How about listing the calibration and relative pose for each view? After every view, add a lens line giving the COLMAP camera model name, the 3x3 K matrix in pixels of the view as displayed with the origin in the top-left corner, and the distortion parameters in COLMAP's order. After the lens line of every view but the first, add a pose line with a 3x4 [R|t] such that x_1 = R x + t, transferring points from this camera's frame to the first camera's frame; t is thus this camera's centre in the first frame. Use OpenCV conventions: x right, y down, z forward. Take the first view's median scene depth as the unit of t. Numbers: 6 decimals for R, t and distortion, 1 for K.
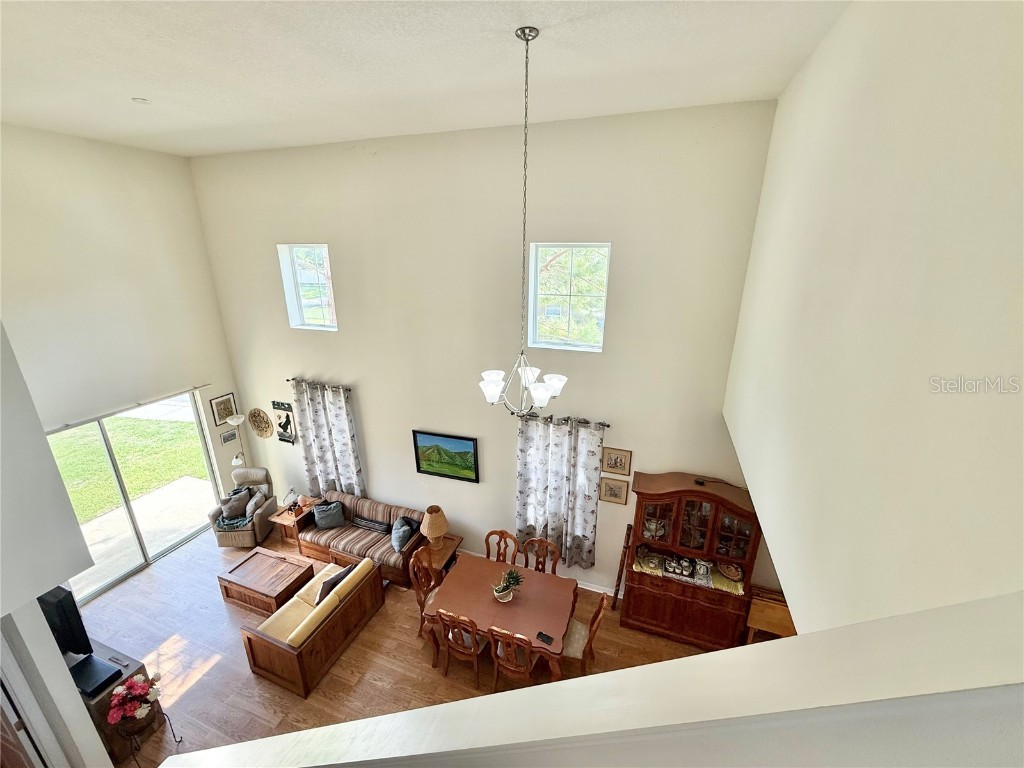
lens RADIAL K [[413.9, 0, 509.7], [0, 413.9, 388.2], [0, 0, 1]] dist [0.000270, 0.000044]
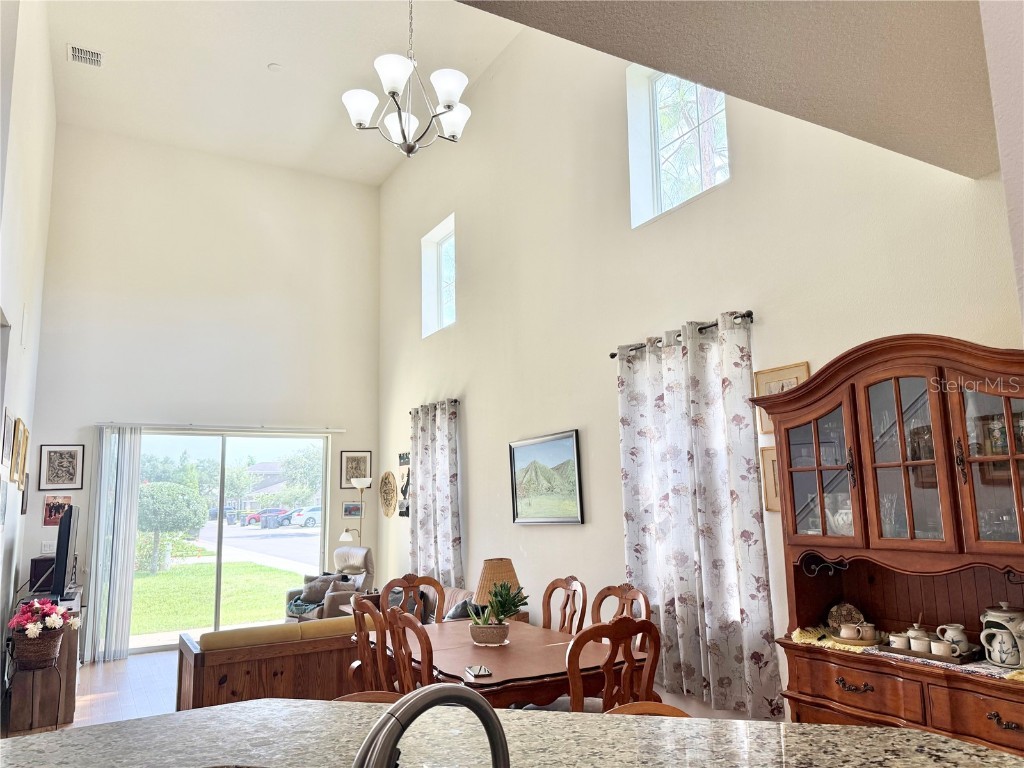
lens RADIAL K [[729.5, 0, 514.7], [0, 729.5, 381.6], [0, 0, 1]] dist [0.000571, -0.008849]
pose [[0.761499, -0.128502, -0.635300, 0.446617], [-0.176822, 0.901788, -0.394351, 0.430904], [0.623581, 0.412633, 0.663989, 0.267949]]
